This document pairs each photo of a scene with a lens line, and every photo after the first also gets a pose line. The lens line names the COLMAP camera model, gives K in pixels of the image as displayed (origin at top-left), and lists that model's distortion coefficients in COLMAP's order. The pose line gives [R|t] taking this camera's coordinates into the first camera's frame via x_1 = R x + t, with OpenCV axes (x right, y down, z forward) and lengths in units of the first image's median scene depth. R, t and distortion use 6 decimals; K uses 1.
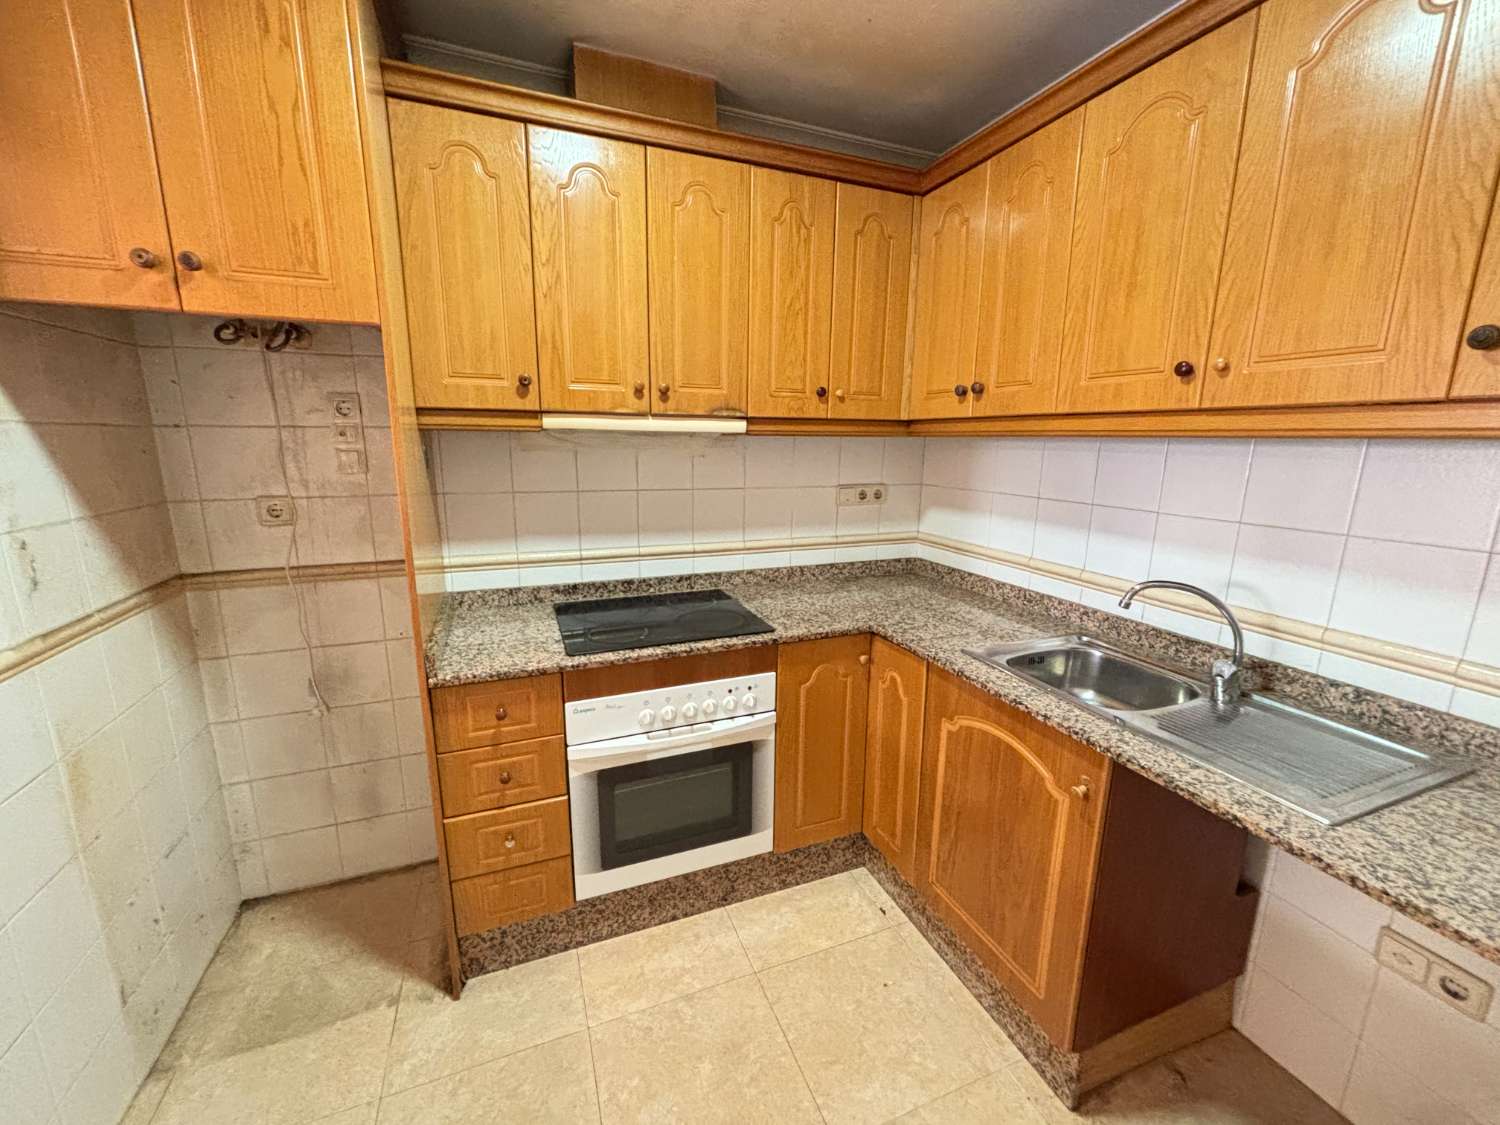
lens RADIAL K [[610.7, 0, 744.3], [0, 610.7, 561.4], [0, 0, 1]] dist [0.025023, -0.006619]
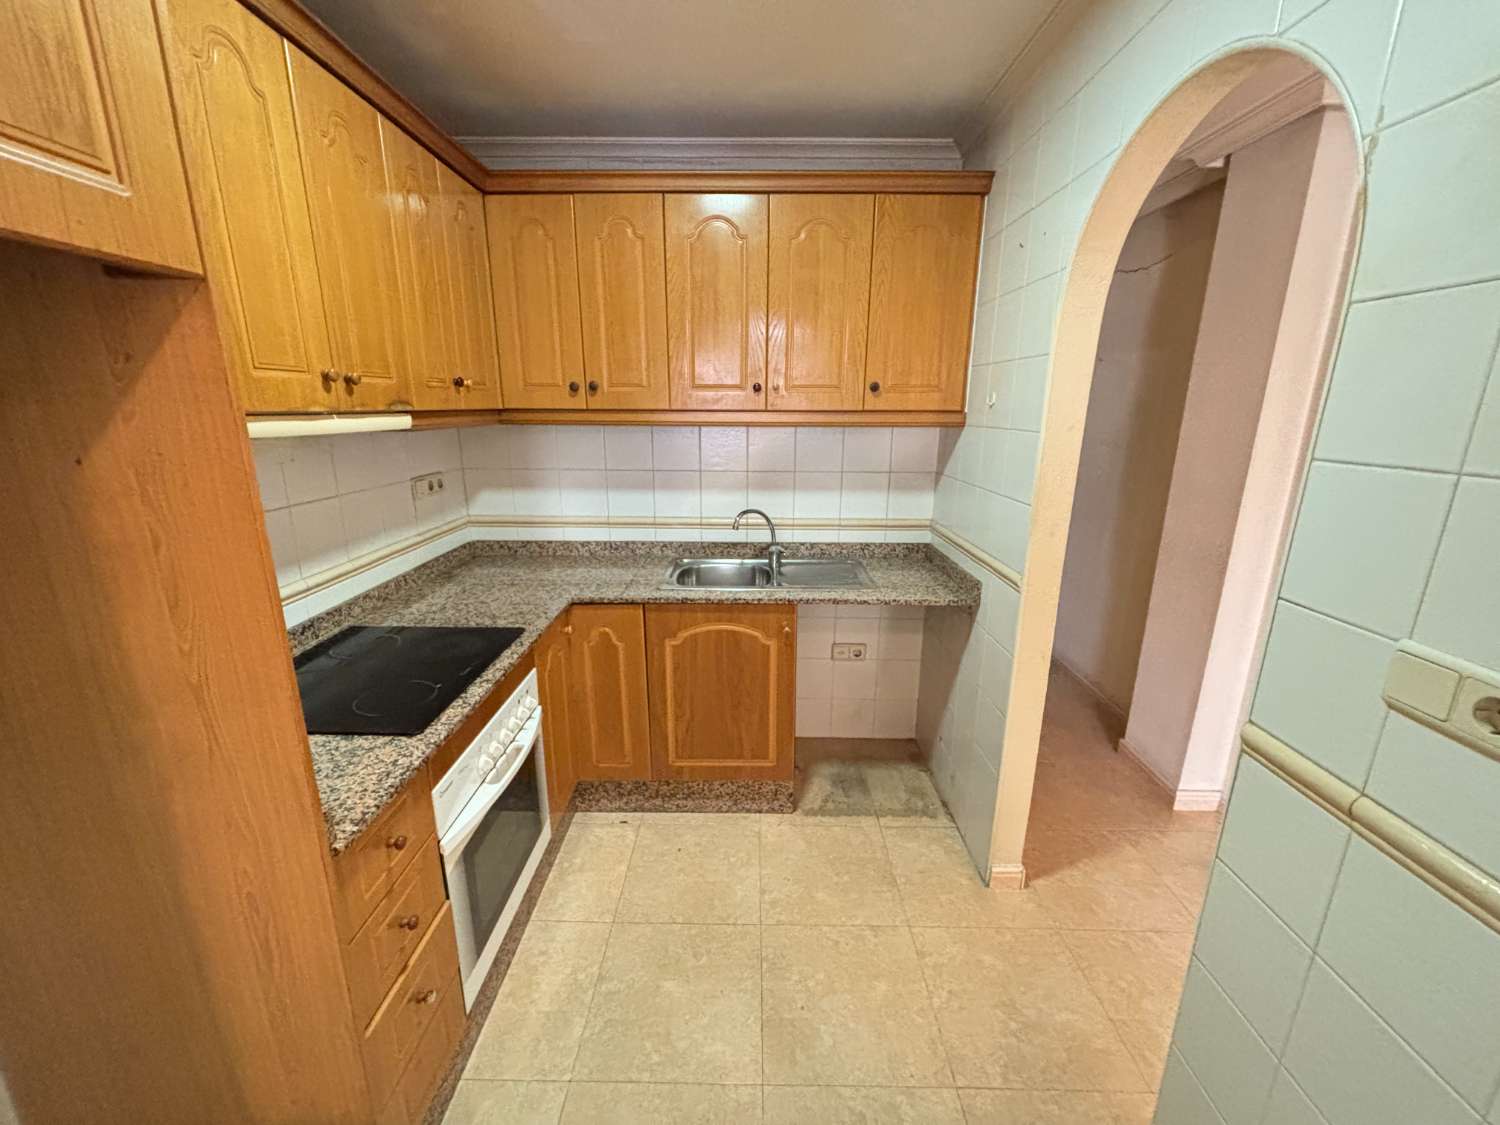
lens RADIAL K [[610.7, 0, 744.3], [0, 610.7, 561.4], [0, 0, 1]] dist [0.025023, -0.006619]
pose [[0.378760, -0.238857, 0.894141, -0.663741], [0.186869, 0.965961, 0.178884, -0.101512], [-0.906433, 0.099333, 0.410503, 0.246050]]
